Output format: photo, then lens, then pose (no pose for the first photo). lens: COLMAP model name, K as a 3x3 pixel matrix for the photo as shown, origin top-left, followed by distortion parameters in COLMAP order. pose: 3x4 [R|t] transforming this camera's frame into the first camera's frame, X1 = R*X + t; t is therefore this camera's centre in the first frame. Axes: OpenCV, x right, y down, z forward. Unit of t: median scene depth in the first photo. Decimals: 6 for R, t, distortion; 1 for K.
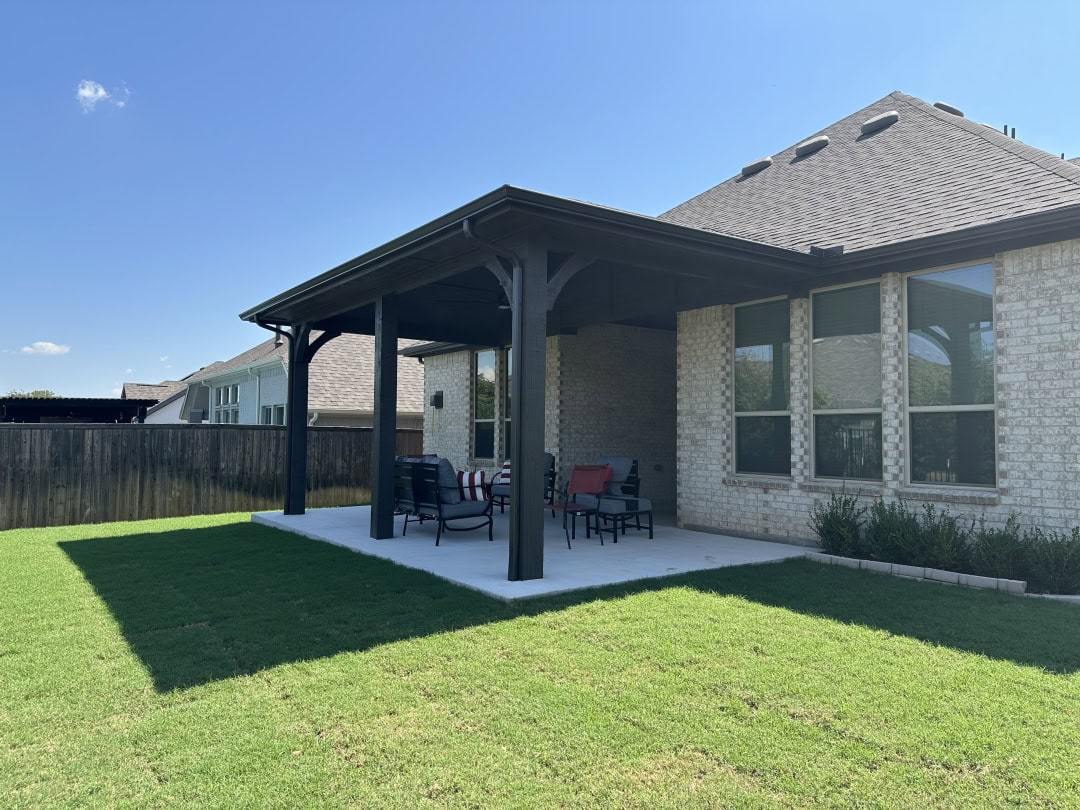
lens RADIAL K [[758.8, 0, 540.0], [0, 758.8, 405.0], [0, 0, 1]] dist [0.010620, 0.002998]
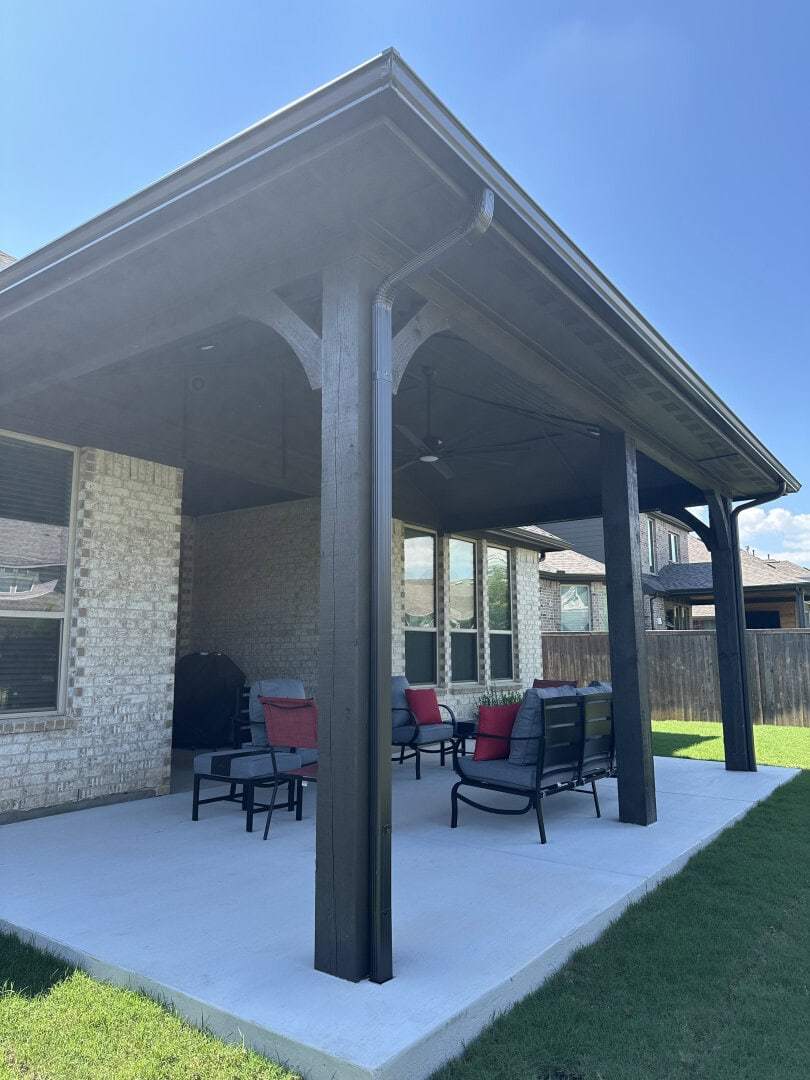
lens RADIAL K [[758.8, 0, 405.0], [0, 758.8, 540.0], [0, 0, 1]] dist [0.010620, 0.002998]
pose [[-0.313230, 0.131932, 0.940469, -0.708139], [-0.044003, 0.987223, -0.153146, 0.050281], [-0.948657, -0.089353, -0.303422, 1.278817]]
